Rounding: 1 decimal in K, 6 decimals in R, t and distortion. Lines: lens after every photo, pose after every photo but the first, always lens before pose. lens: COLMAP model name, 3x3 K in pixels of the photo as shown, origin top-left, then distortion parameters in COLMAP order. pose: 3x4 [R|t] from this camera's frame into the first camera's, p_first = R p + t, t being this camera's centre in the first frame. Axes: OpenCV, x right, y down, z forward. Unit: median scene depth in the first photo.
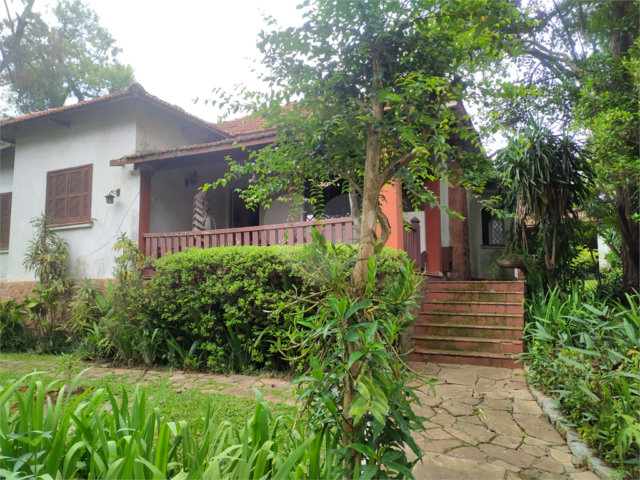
lens RADIAL K [[492.7, 0, 322.1], [0, 492.7, 239.4], [0, 0, 1]] dist [0.038068, -0.005875]
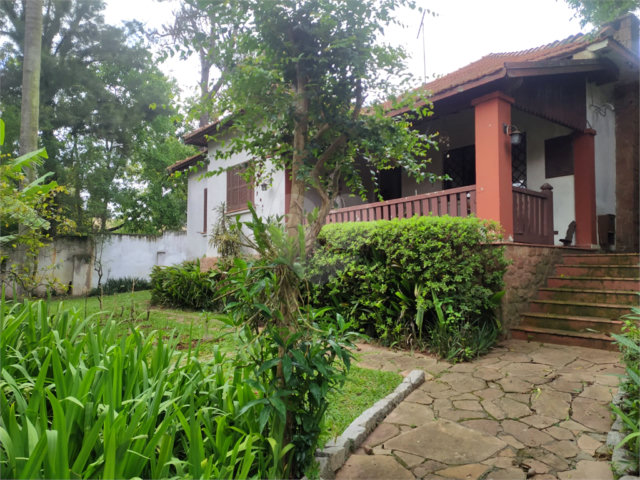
lens RADIAL K [[492.7, 0, 322.1], [0, 492.7, 239.4], [0, 0, 1]] dist [0.038068, -0.005875]
pose [[0.895921, -0.020169, -0.443754, 0.297059], [0.038834, 0.998700, 0.033013, 0.013786], [0.442512, -0.046810, 0.895540, 0.002555]]
